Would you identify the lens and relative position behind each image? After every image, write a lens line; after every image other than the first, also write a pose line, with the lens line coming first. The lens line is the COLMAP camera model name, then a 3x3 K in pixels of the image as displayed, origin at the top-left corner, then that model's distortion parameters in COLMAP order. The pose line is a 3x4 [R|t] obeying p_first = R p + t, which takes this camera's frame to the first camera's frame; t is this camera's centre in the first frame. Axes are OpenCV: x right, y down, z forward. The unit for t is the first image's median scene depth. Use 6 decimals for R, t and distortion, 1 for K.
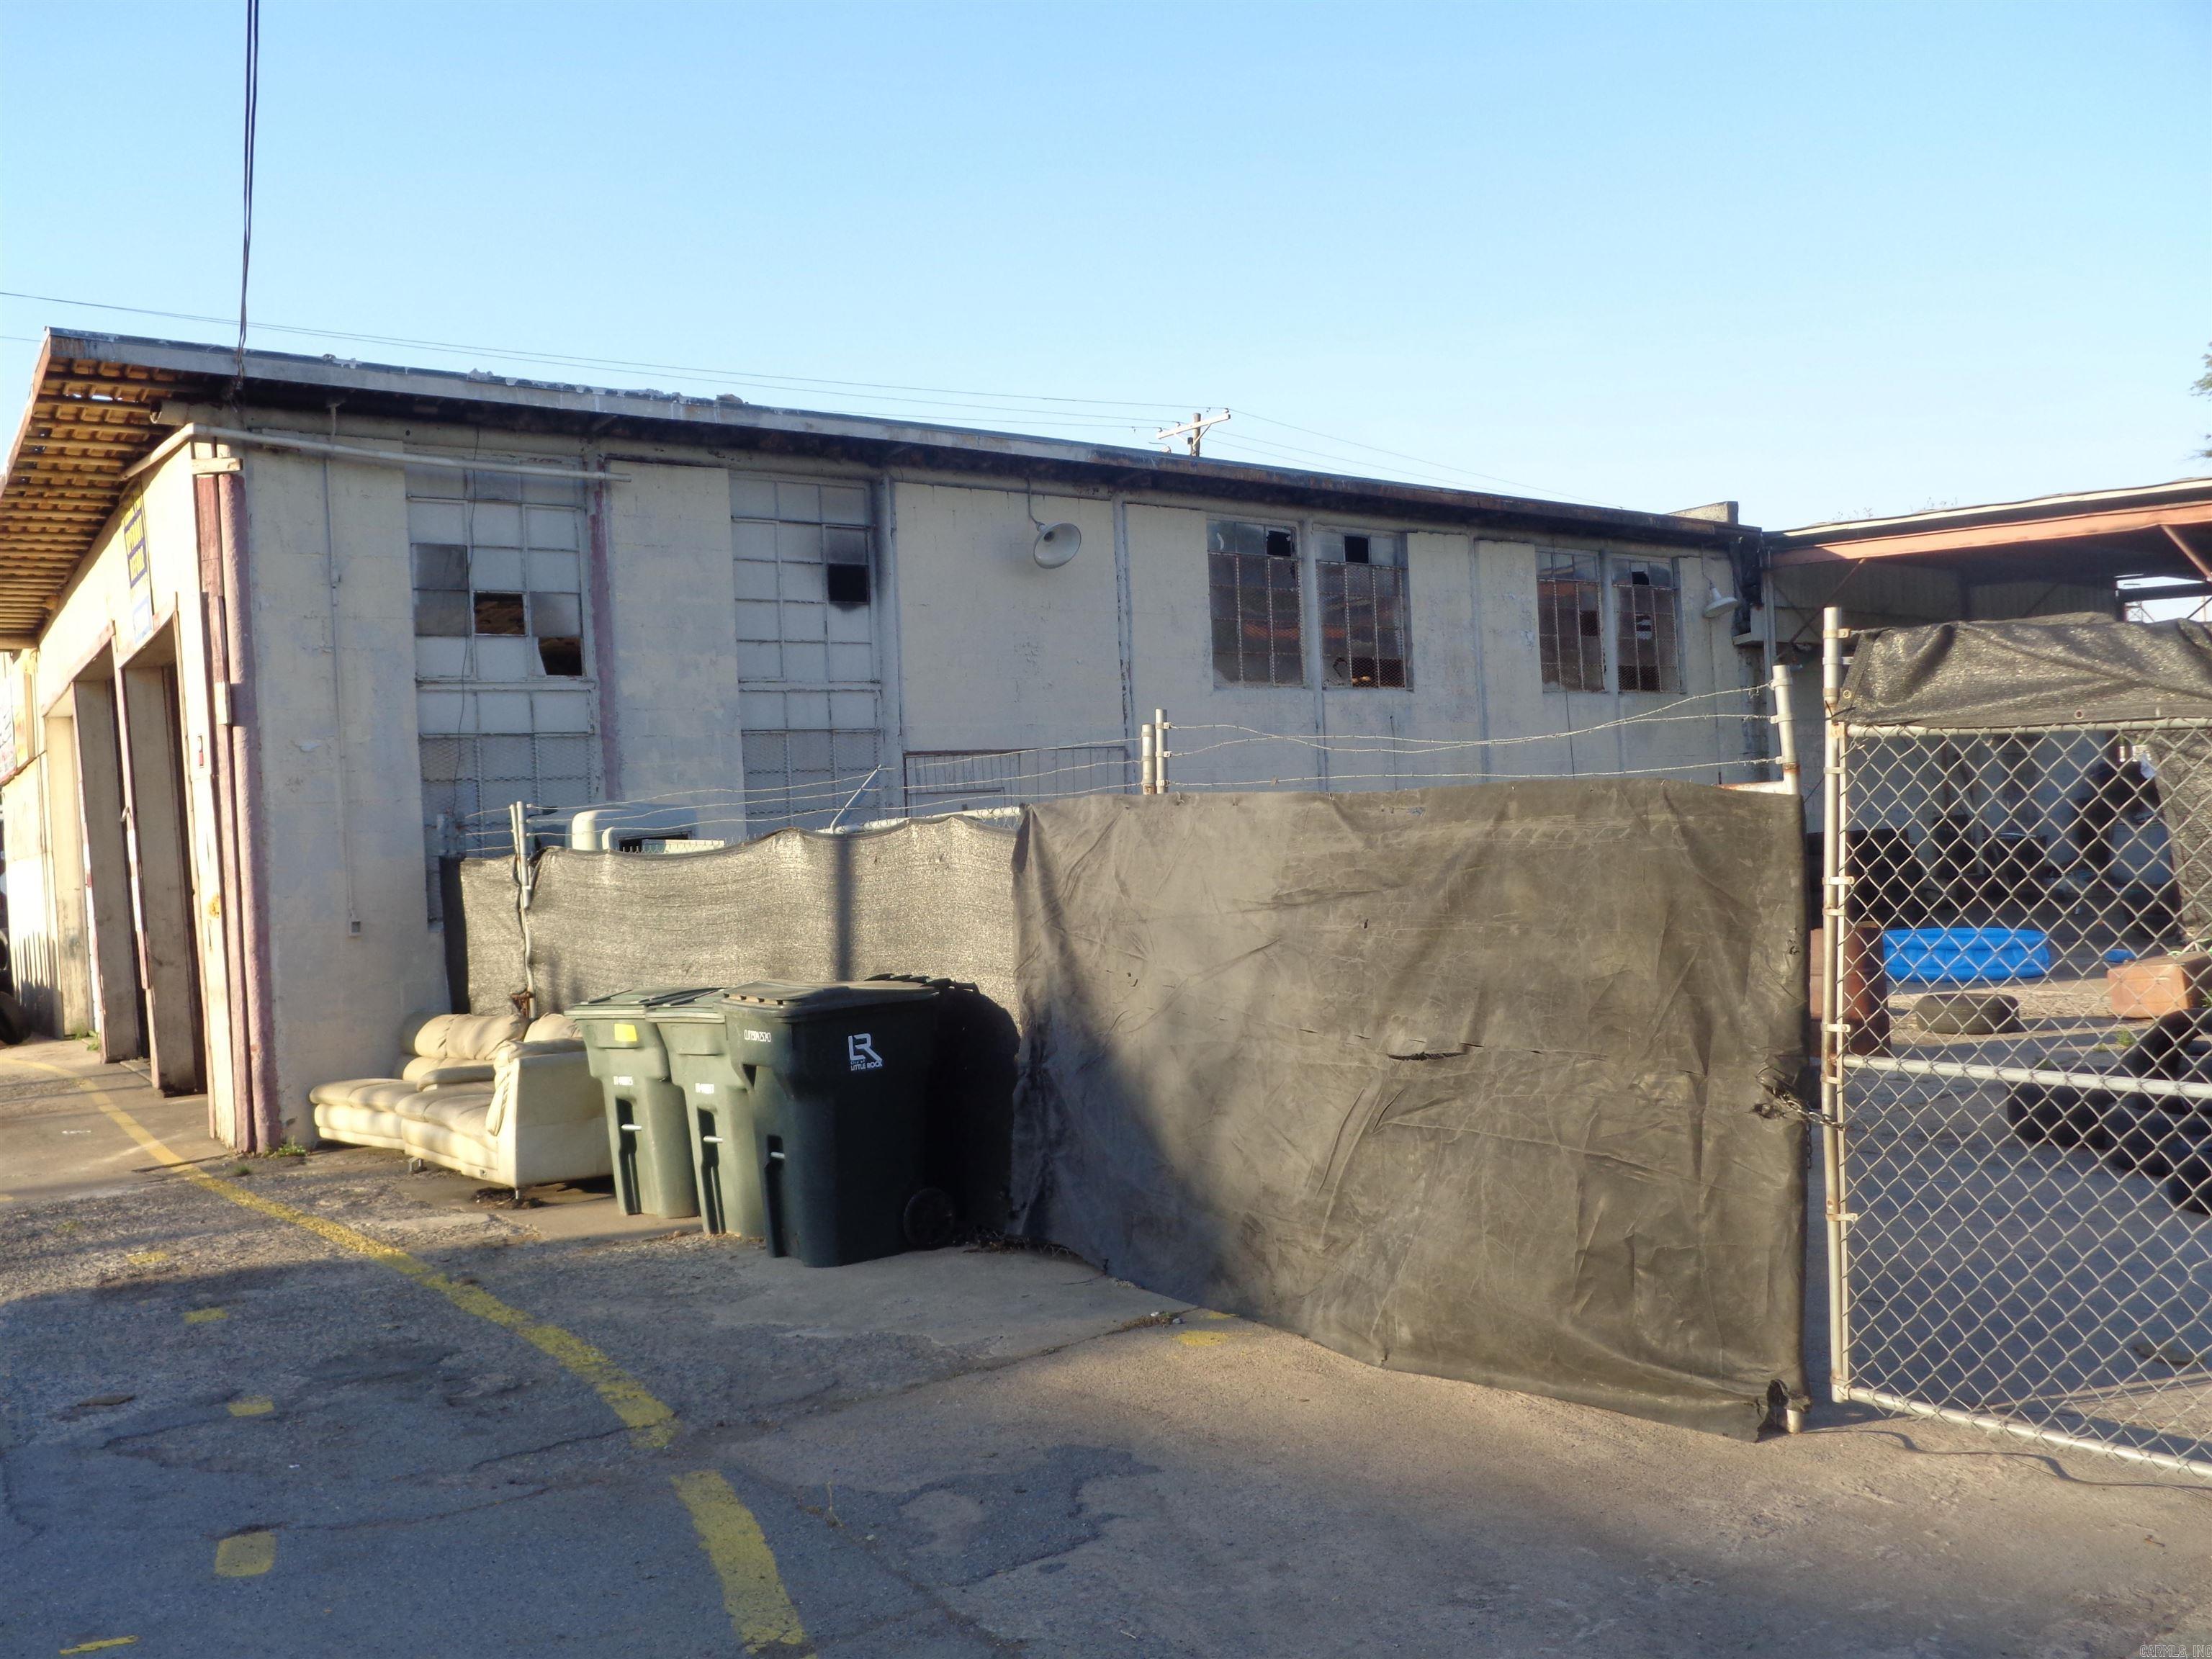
lens RADIAL K [[2076.8, 0, 1104.4], [0, 2076.8, 728.9], [0, 0, 1]] dist [0.038549, -0.125008]
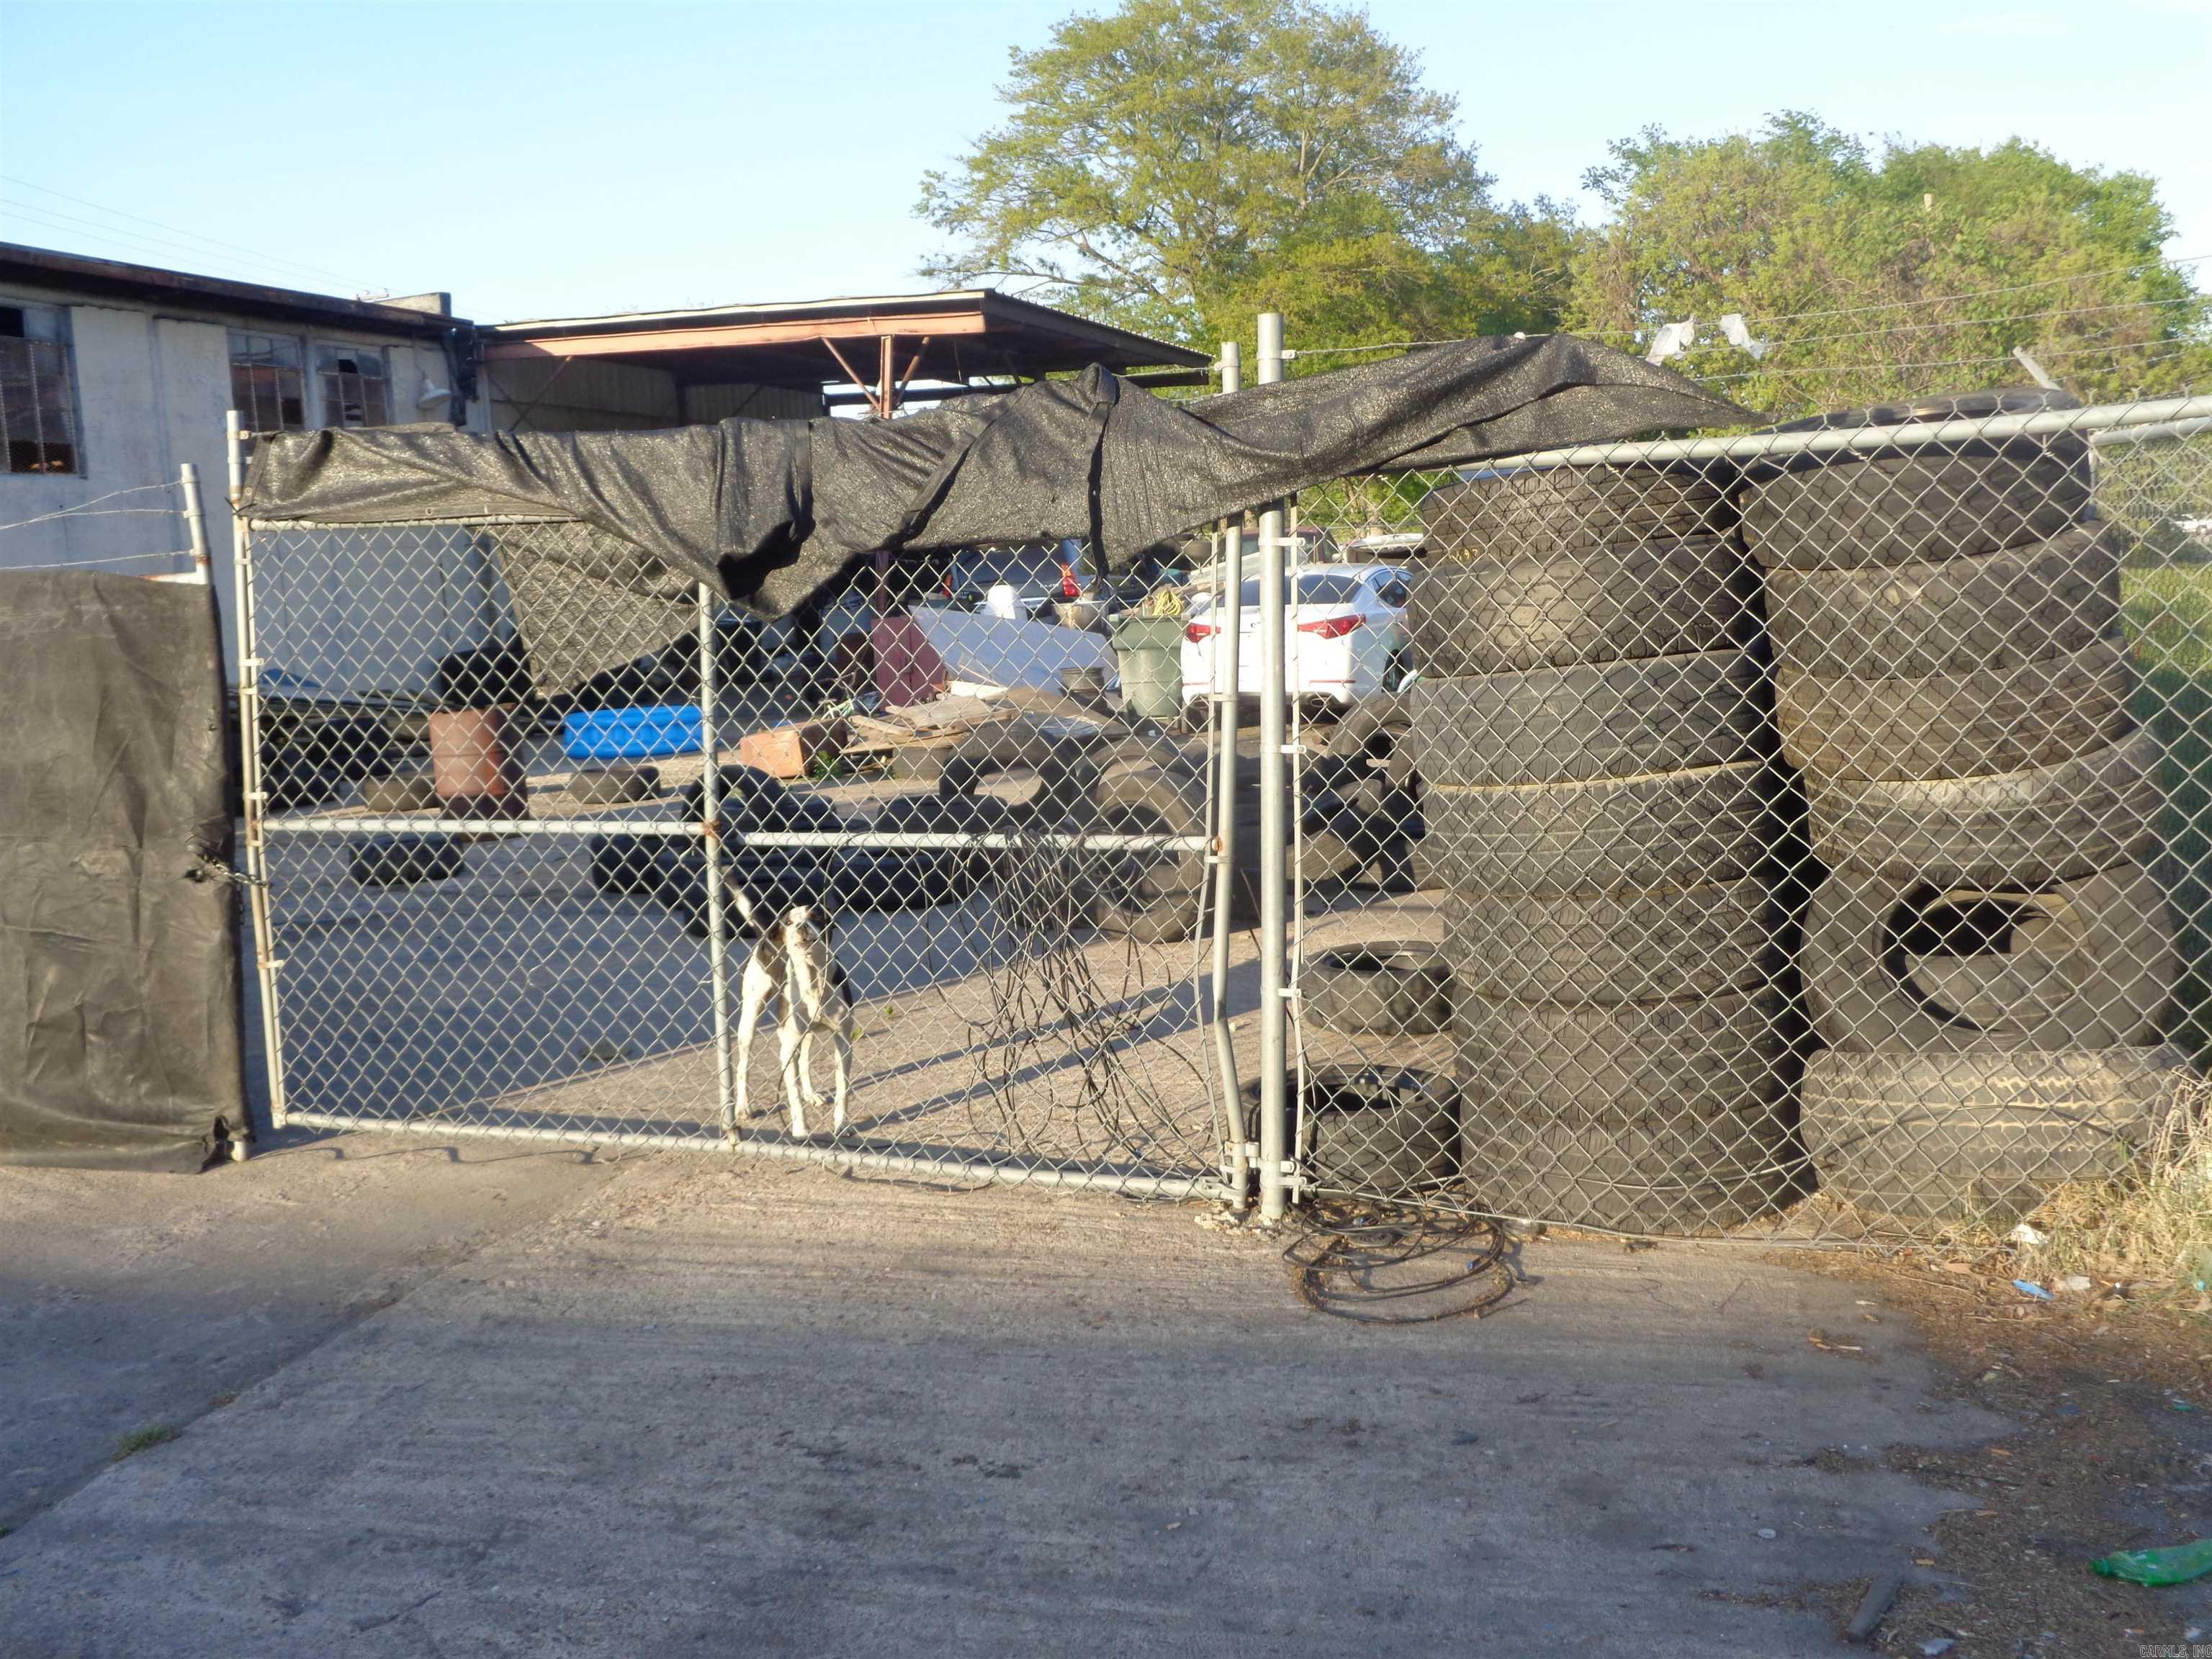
lens RADIAL K [[2076.8, 0, 1104.4], [0, 2076.8, 728.9], [0, 0, 1]] dist [0.038549, -0.125008]
pose [[0.848556, -0.048715, 0.526859, 0.149857], [-0.004269, 0.995090, 0.098885, -0.002489], [-0.529089, -0.086158, 0.844181, -0.160629]]
